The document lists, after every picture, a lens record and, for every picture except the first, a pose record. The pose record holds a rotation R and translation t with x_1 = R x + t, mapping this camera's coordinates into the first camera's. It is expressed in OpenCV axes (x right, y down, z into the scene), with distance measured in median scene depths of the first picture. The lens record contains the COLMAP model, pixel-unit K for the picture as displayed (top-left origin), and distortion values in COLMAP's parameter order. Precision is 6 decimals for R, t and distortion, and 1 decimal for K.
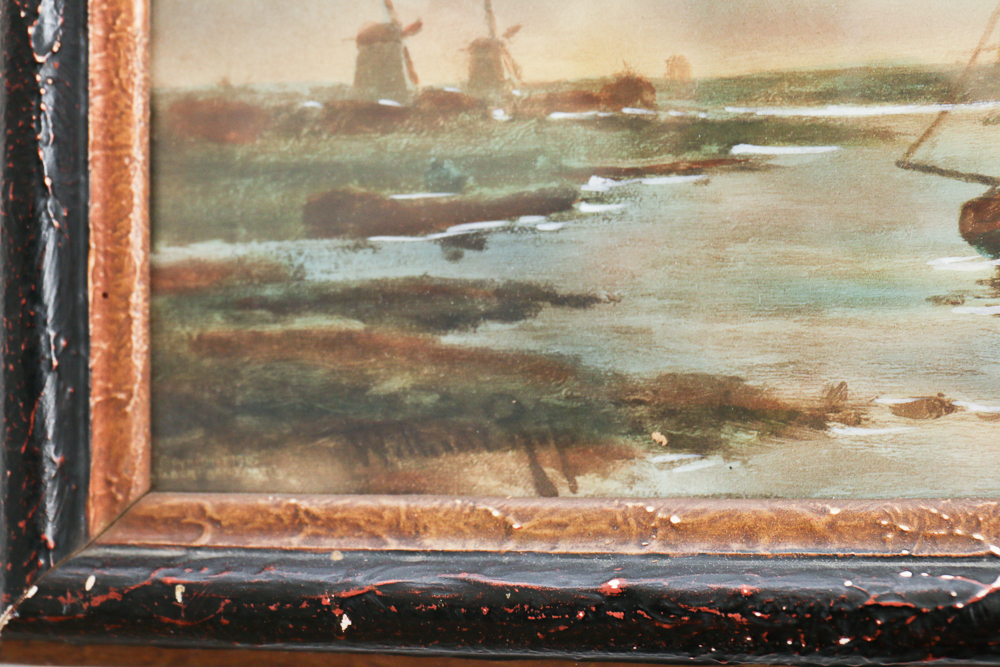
lens RADIAL K [[1507.9, 0, 502.5], [0, 1507.9, 332.4], [0, 0, 1]] dist [-0.094550, 0.000000]
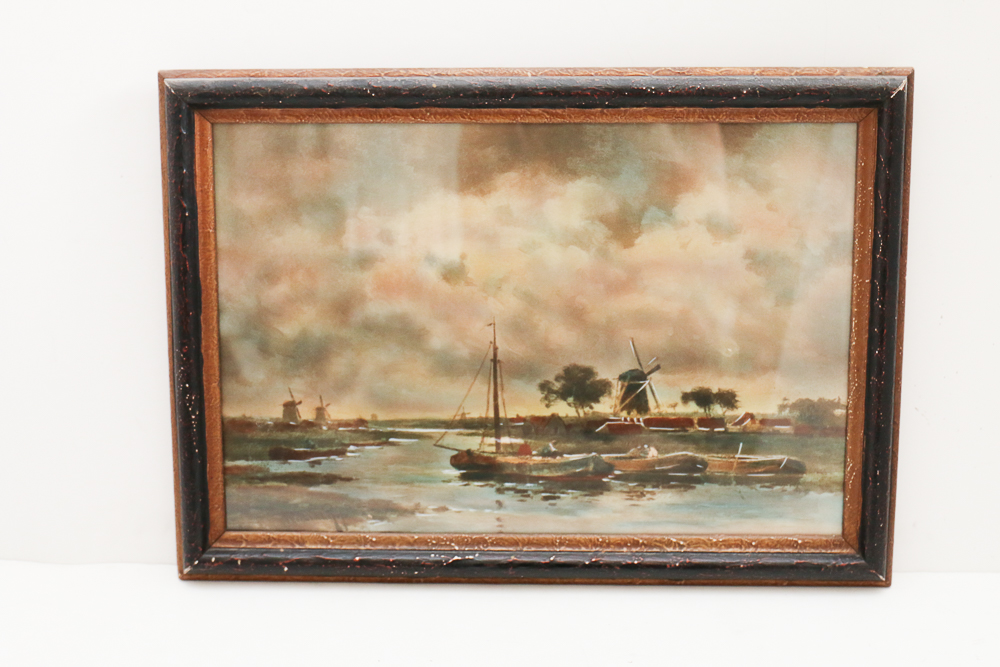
lens RADIAL K [[1507.9, 0, 495.7], [0, 1507.9, 337.5], [0, 0, 1]] dist [-0.094550, 0.000000]
pose [[0.992318, -0.016045, 0.122669, -0.034209], [-0.005051, 0.985472, 0.169761, -0.975841], [-0.123611, -0.169077, 0.977821, -2.527876]]
